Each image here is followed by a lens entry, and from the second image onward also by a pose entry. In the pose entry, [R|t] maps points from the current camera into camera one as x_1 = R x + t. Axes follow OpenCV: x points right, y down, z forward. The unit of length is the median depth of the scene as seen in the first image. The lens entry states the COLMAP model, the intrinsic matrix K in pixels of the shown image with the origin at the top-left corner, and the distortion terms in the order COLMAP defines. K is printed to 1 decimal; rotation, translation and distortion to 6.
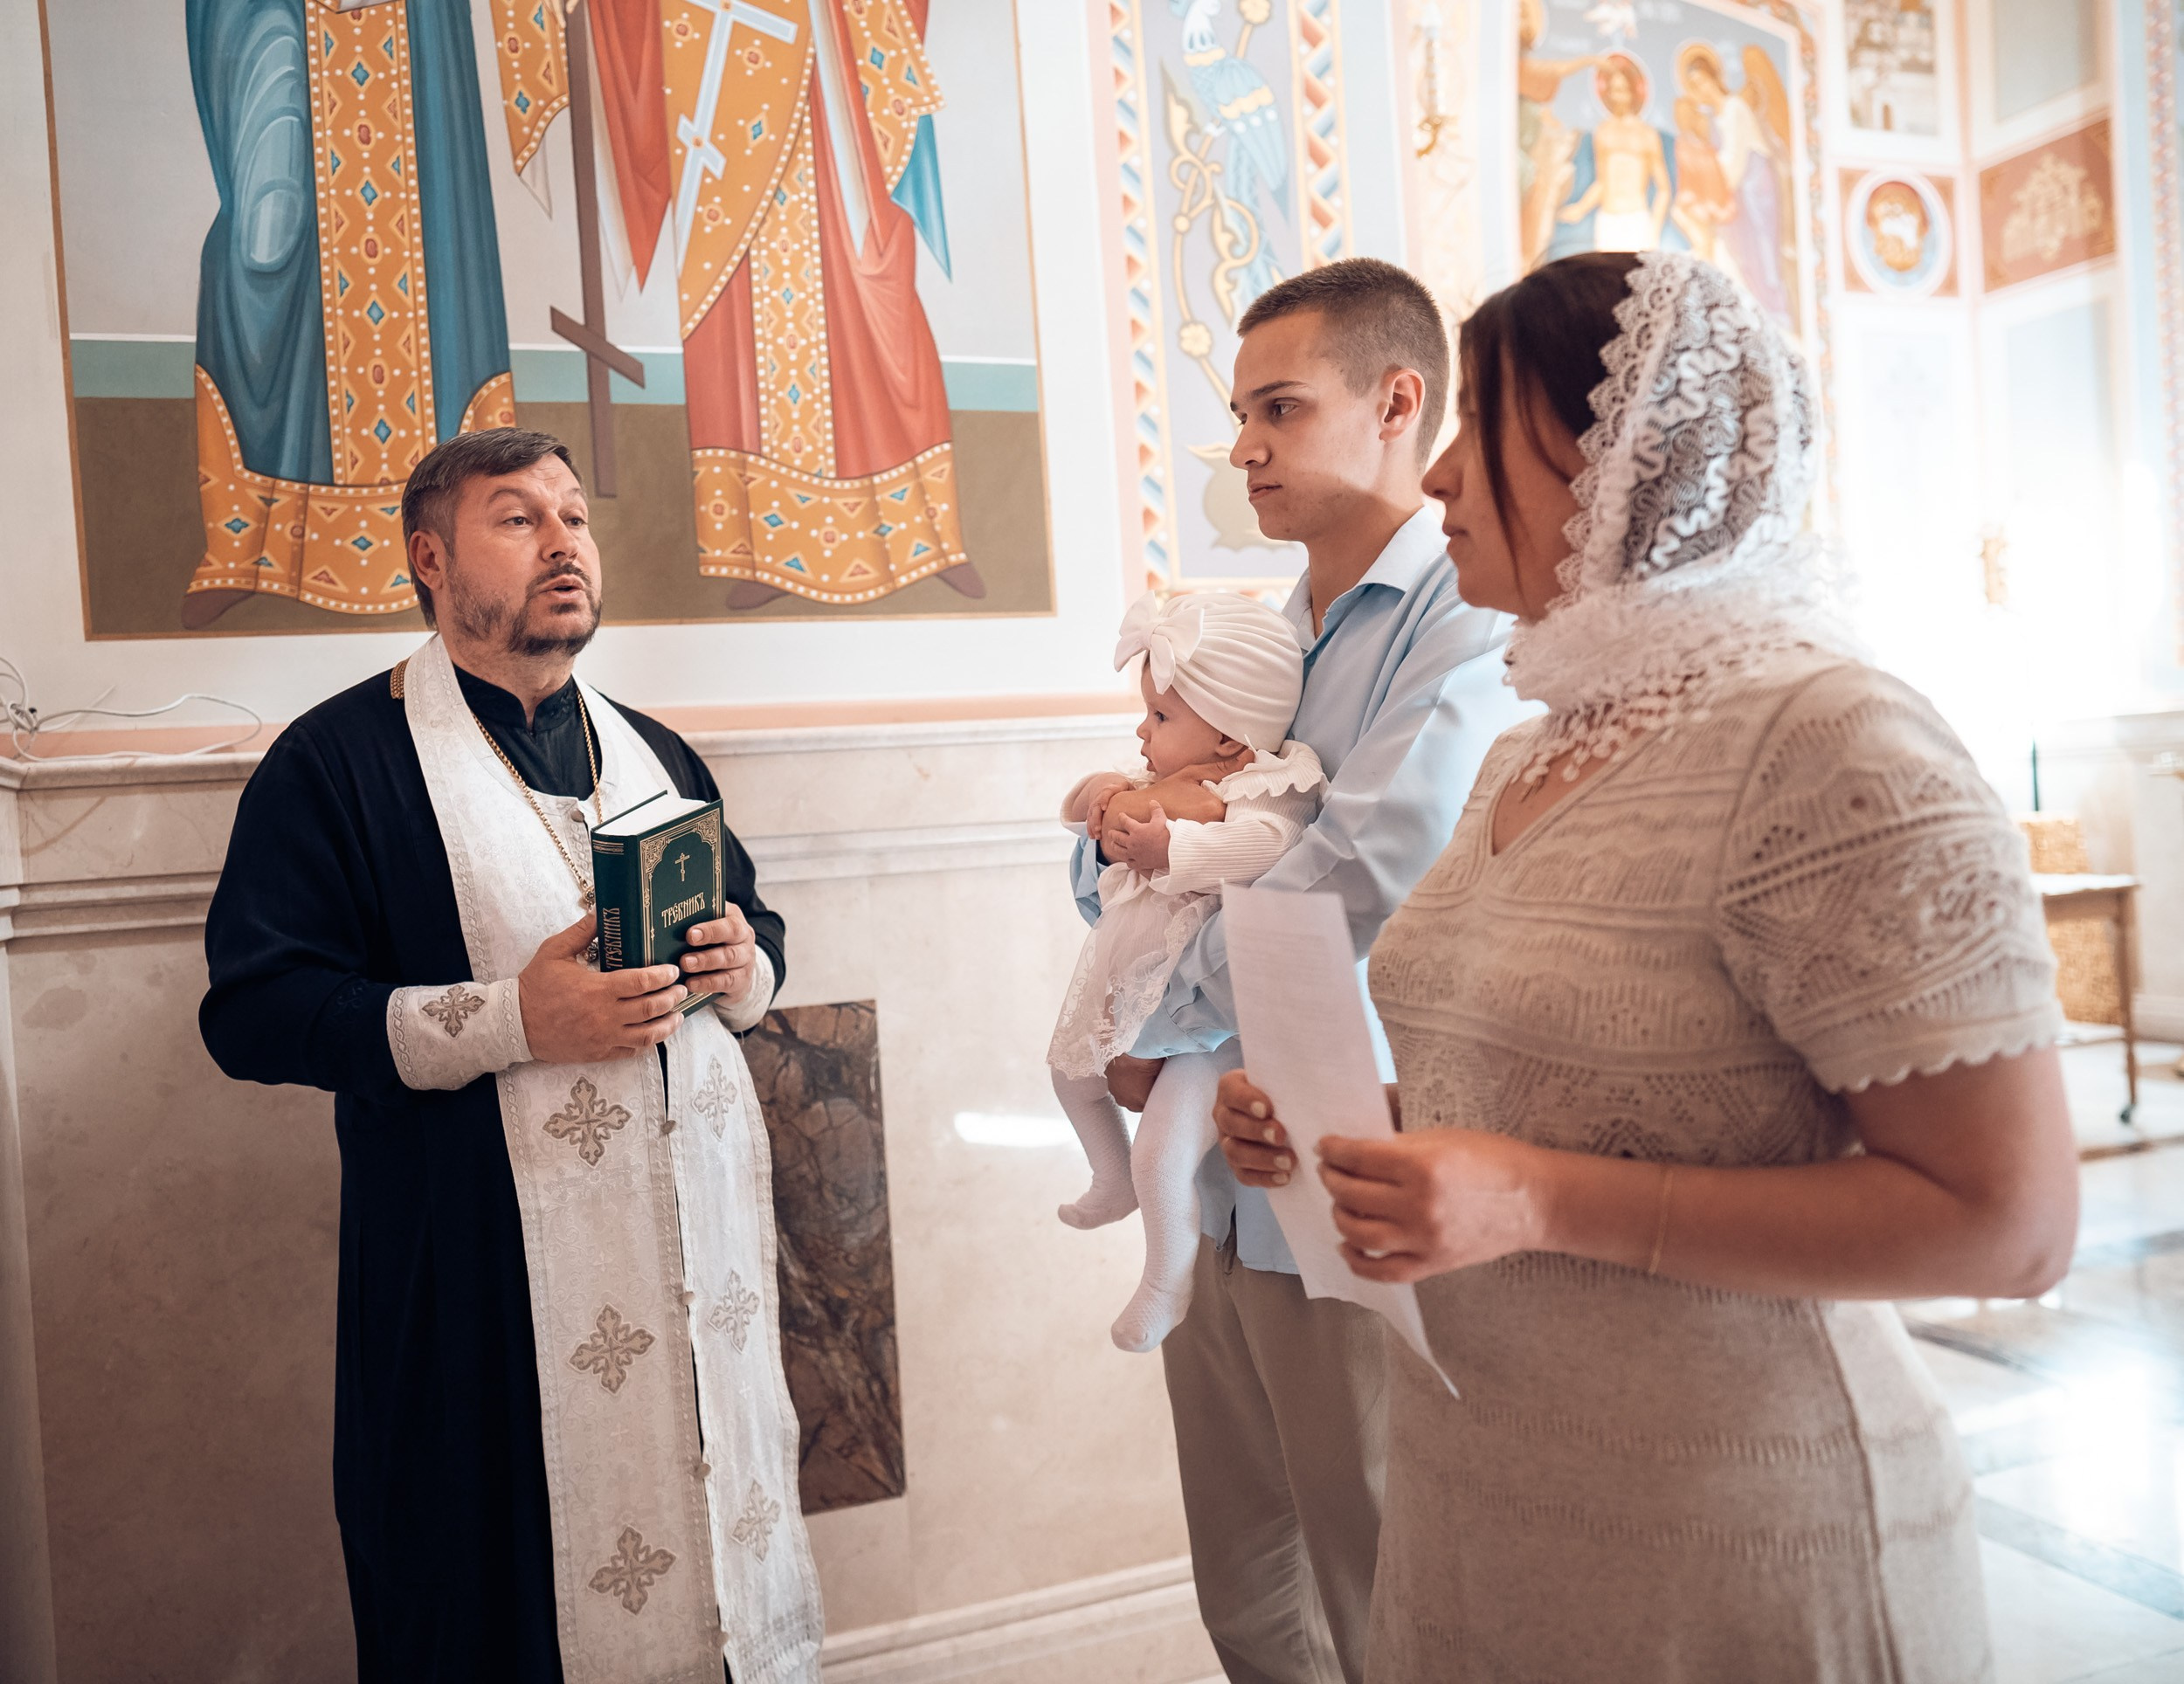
lens RADIAL K [[1651.6, 0, 928.4], [0, 1651.6, 833.9], [0, 0, 1]] dist [-0.032387, 0.017740]
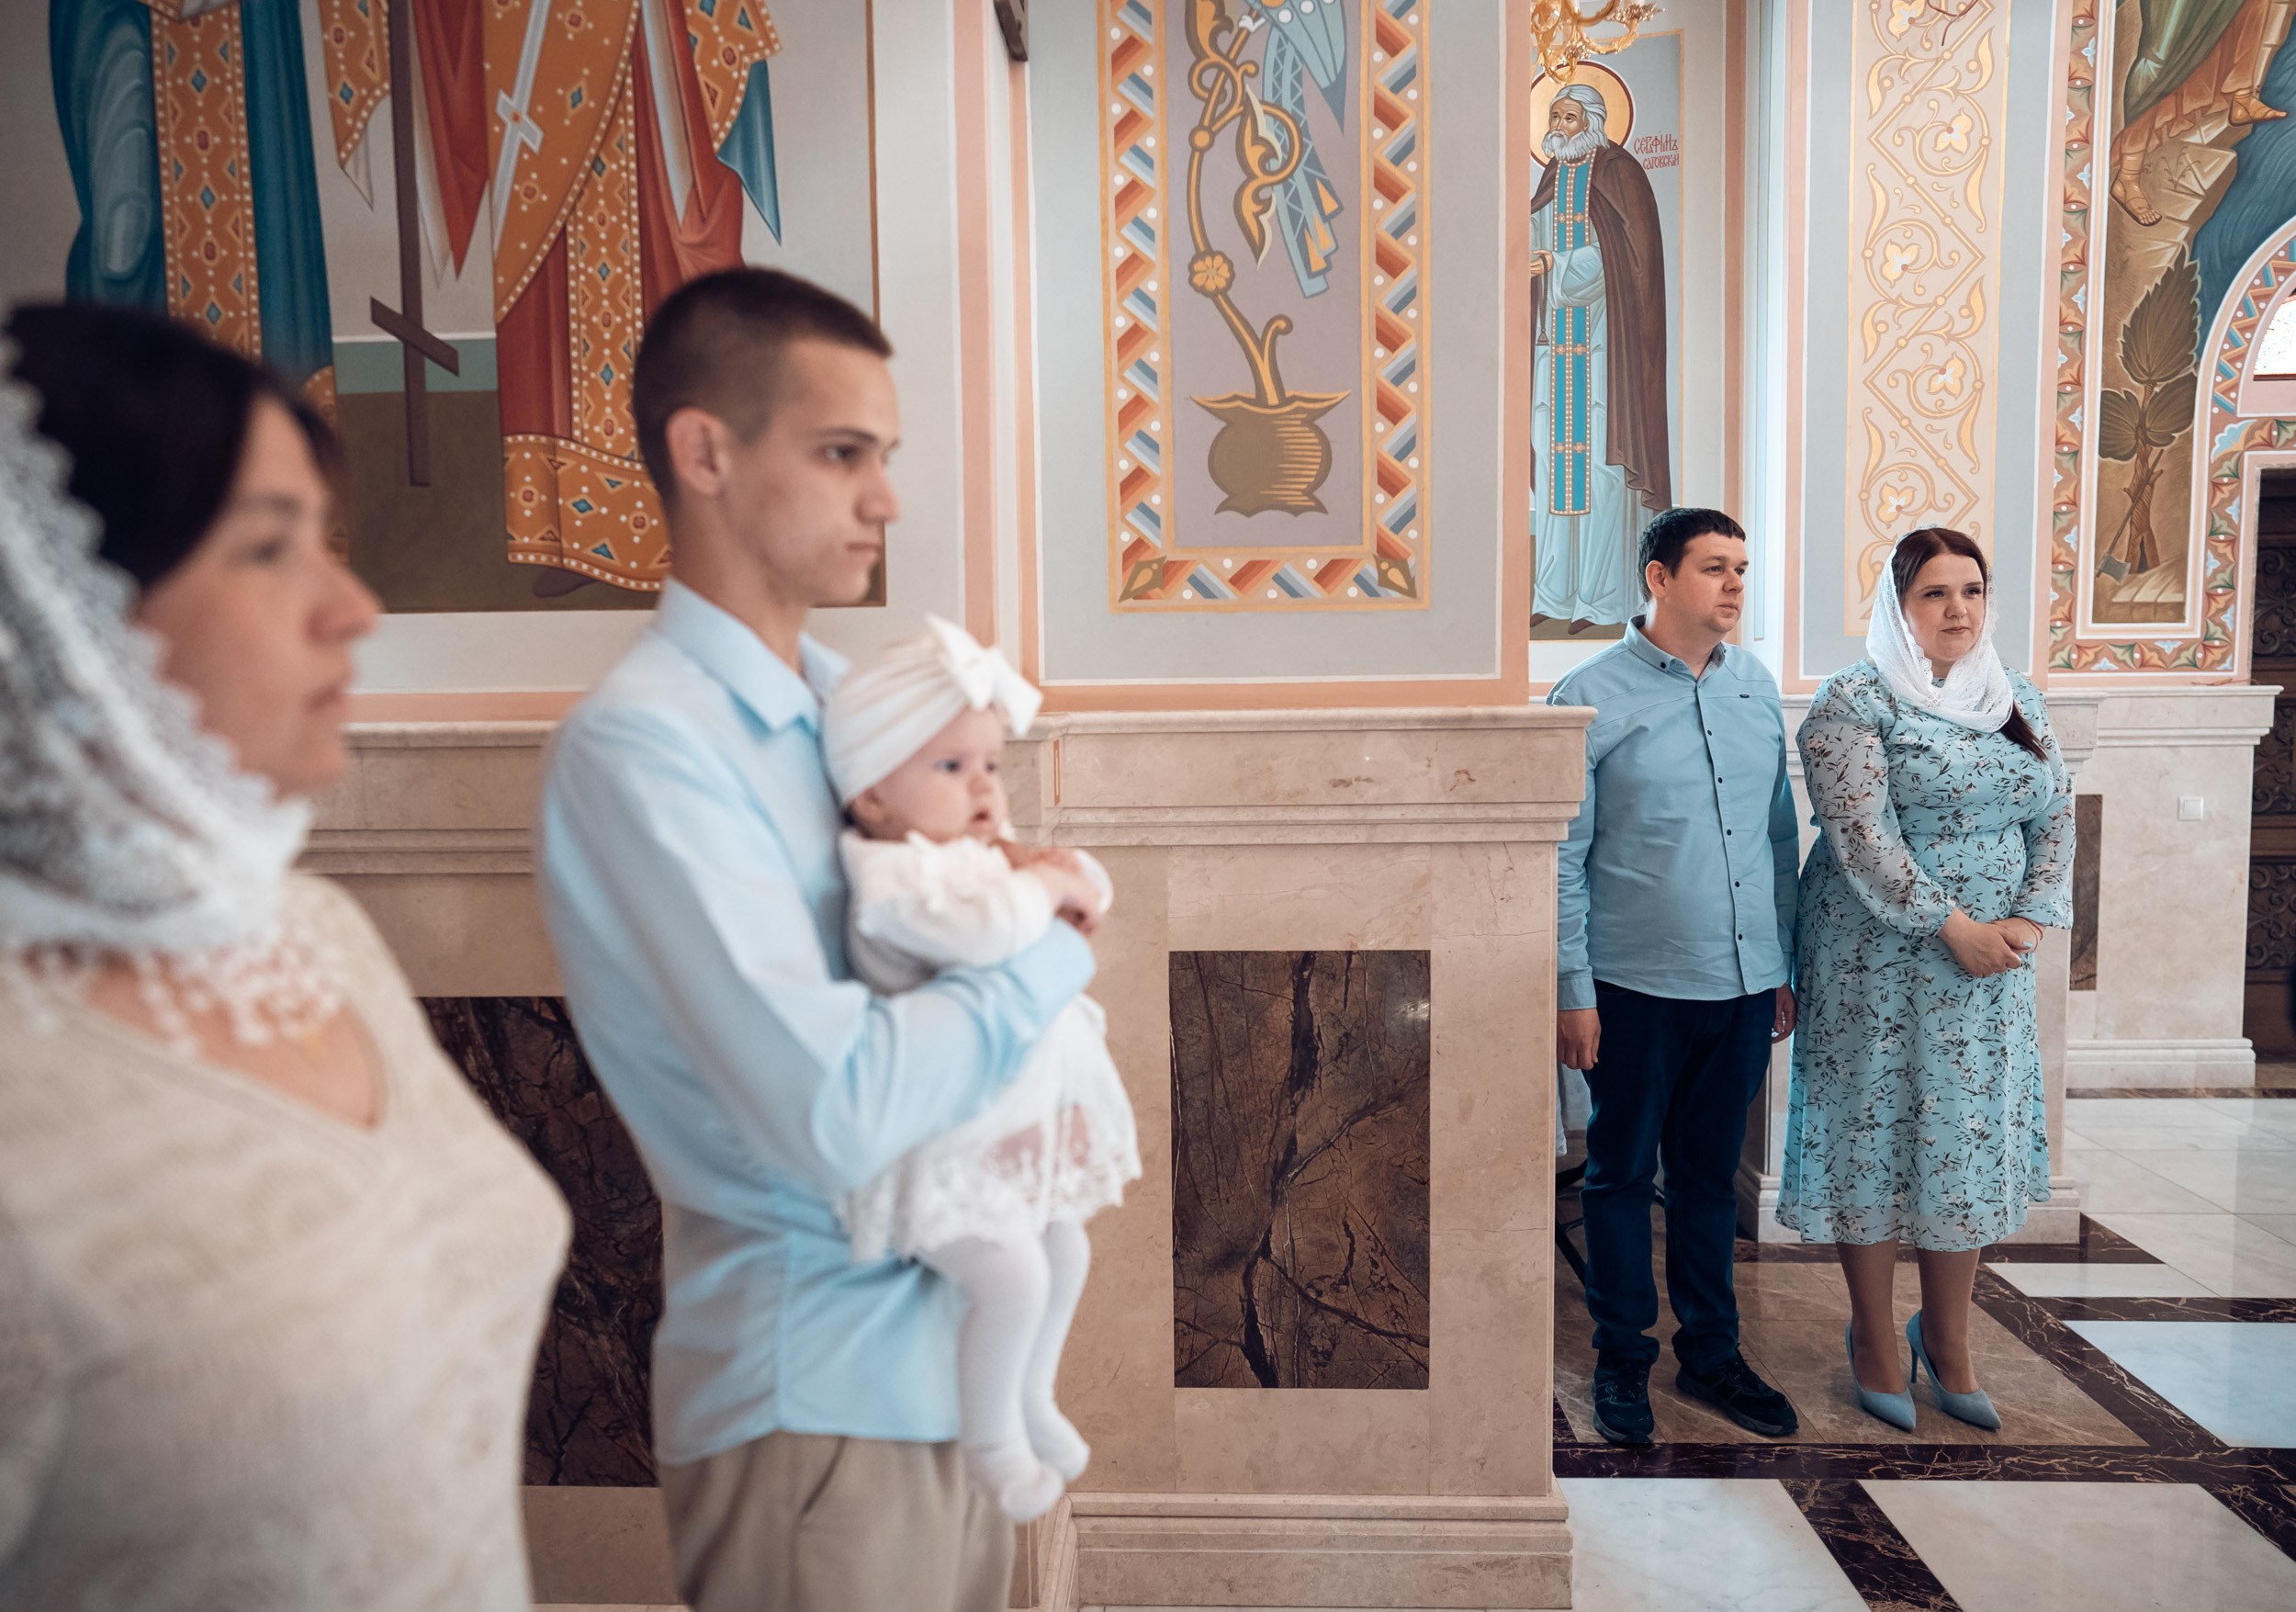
lens RADIAL K [[1630.4, 0, 1171.8], [0, 1630.4, 823.1], [0, 0, 1]] dist [-0.042446, 0.039894]
pose [[0.932925, 0.079001, -0.351297, 0.586306], [-0.051826, 0.994936, 0.086114, -0.102945], [0.356321, -0.062132, 0.932296, 0.210635]]
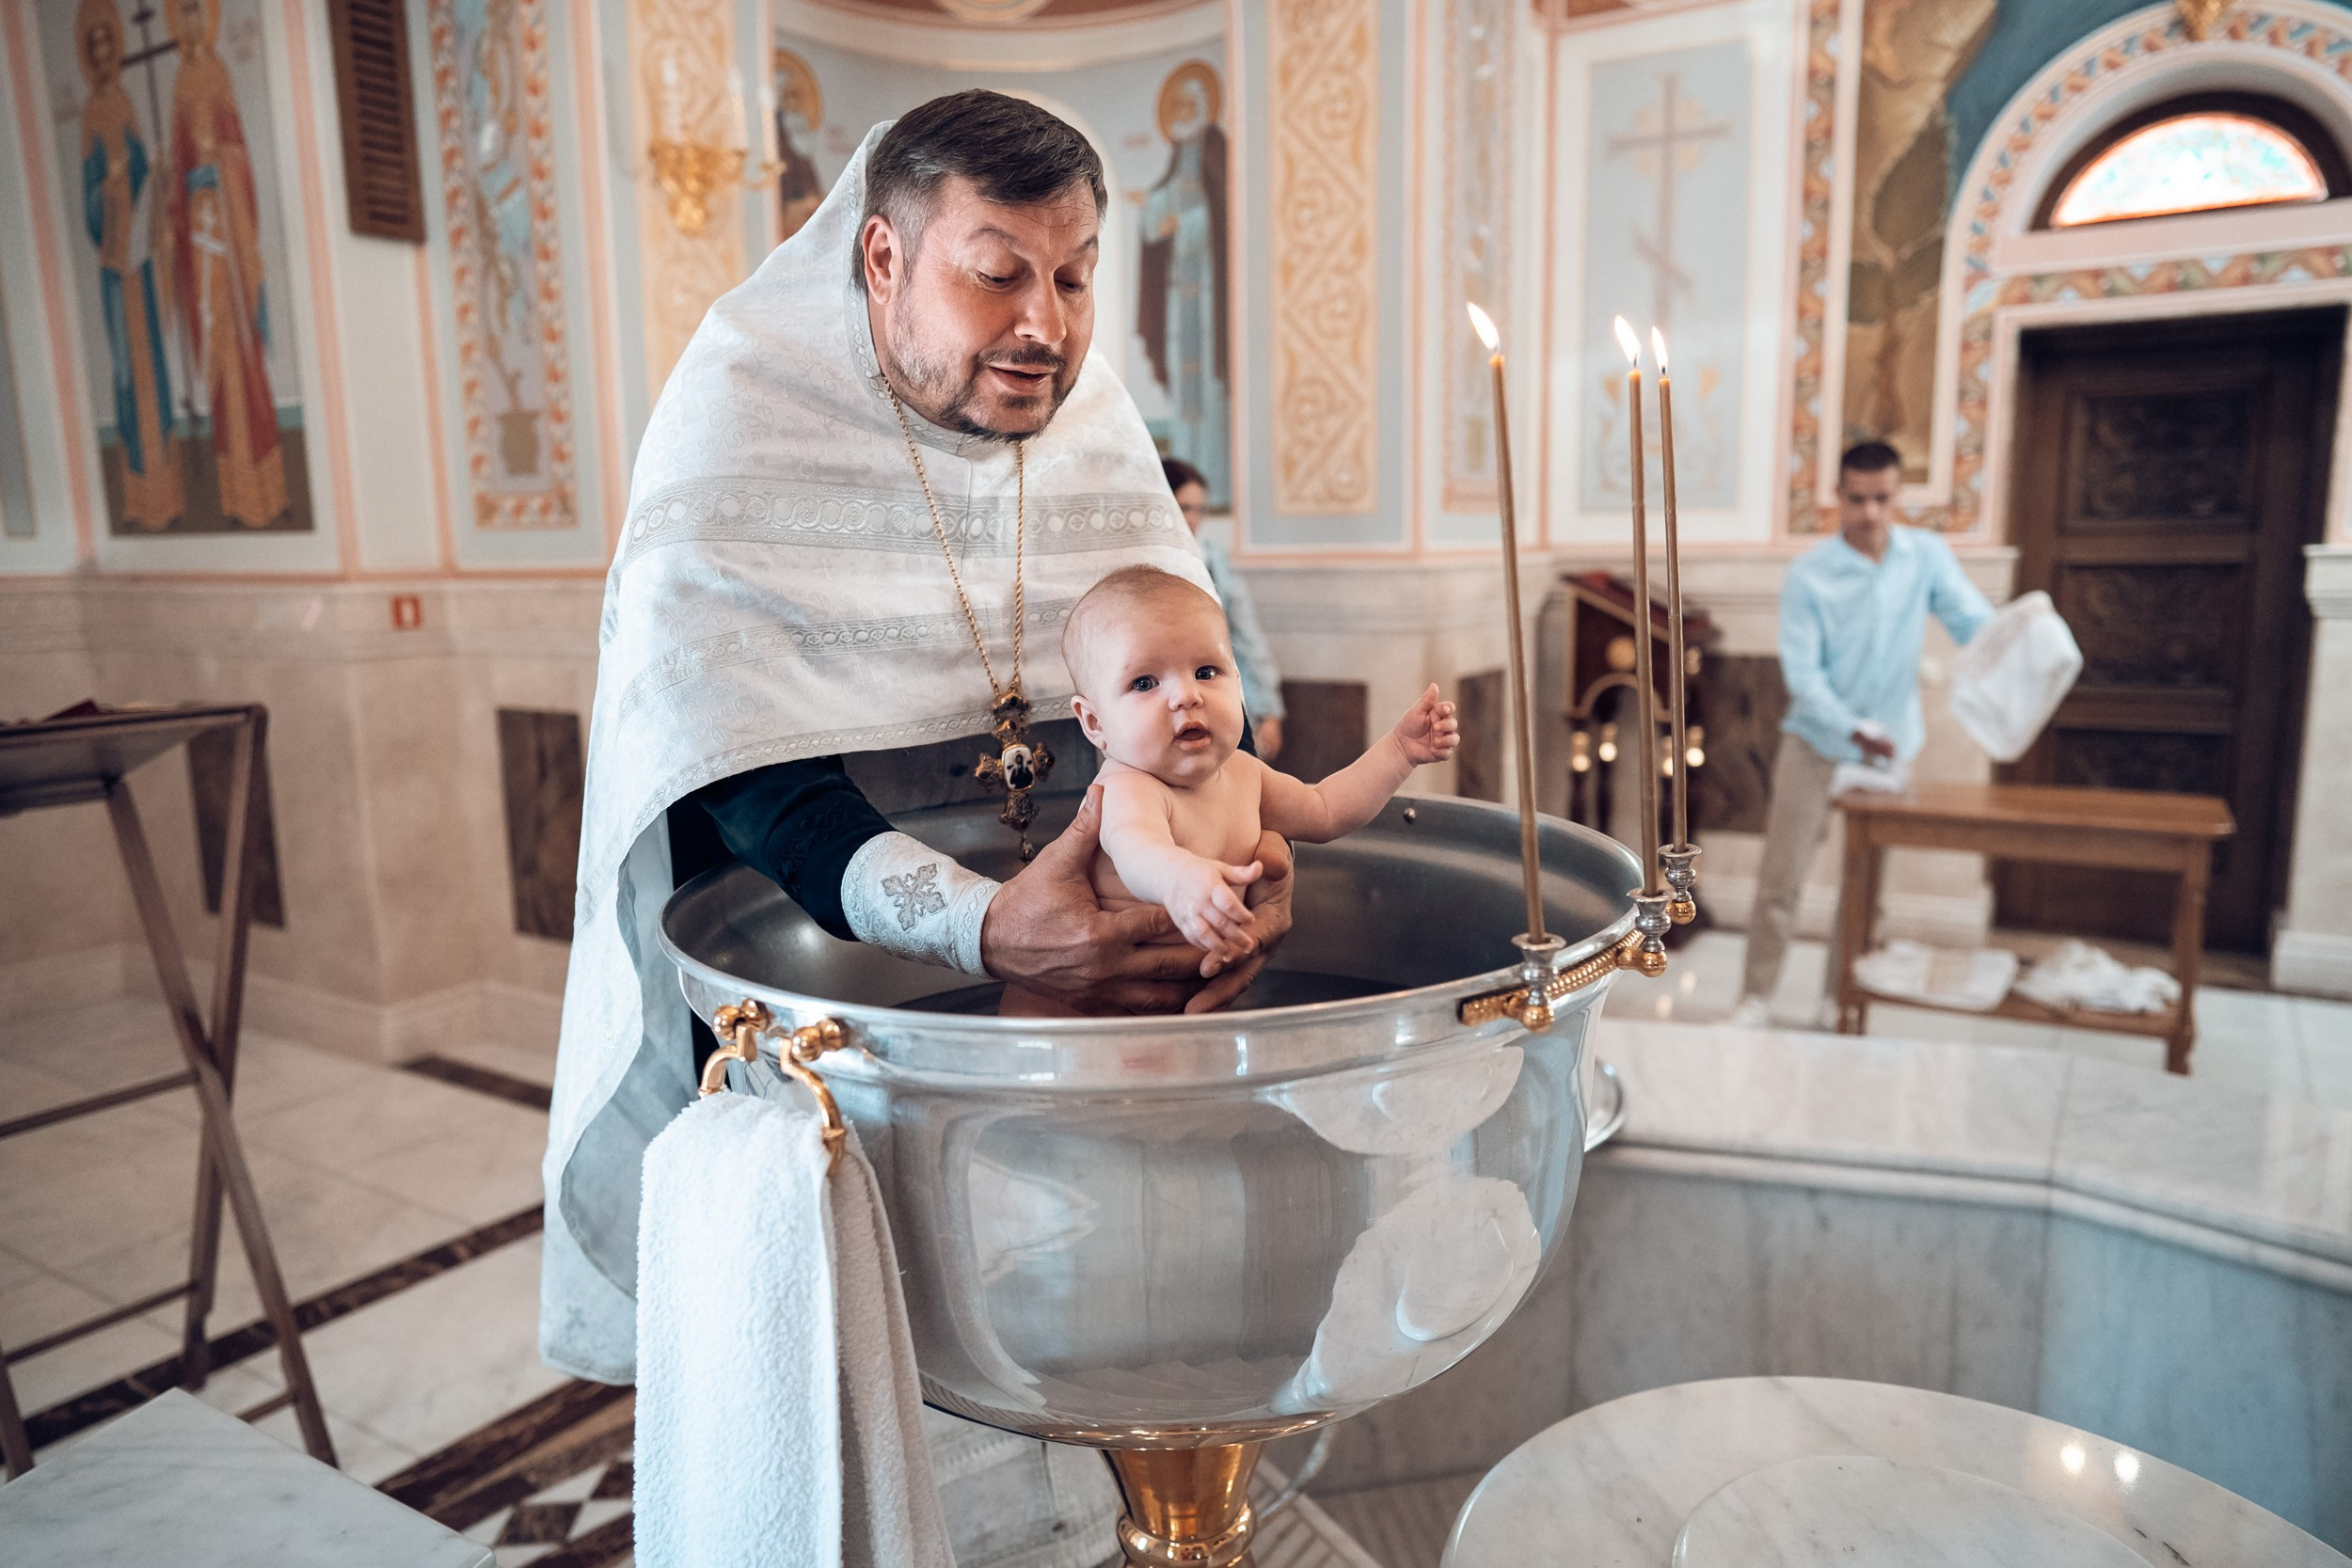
lens RADIAL K [[1570.7, 0, 1188.4], [0, 1570.7, 820.9], [0, 0, 1]] dist [-0.031522, 0.040134]
pose [[0.628080, 0.186818, -0.755390, 2.372173], [-0.037235, 0.976857, 0.210630, -0.239377], [0.777257, -0.104165, 0.620501, 0.639962]]
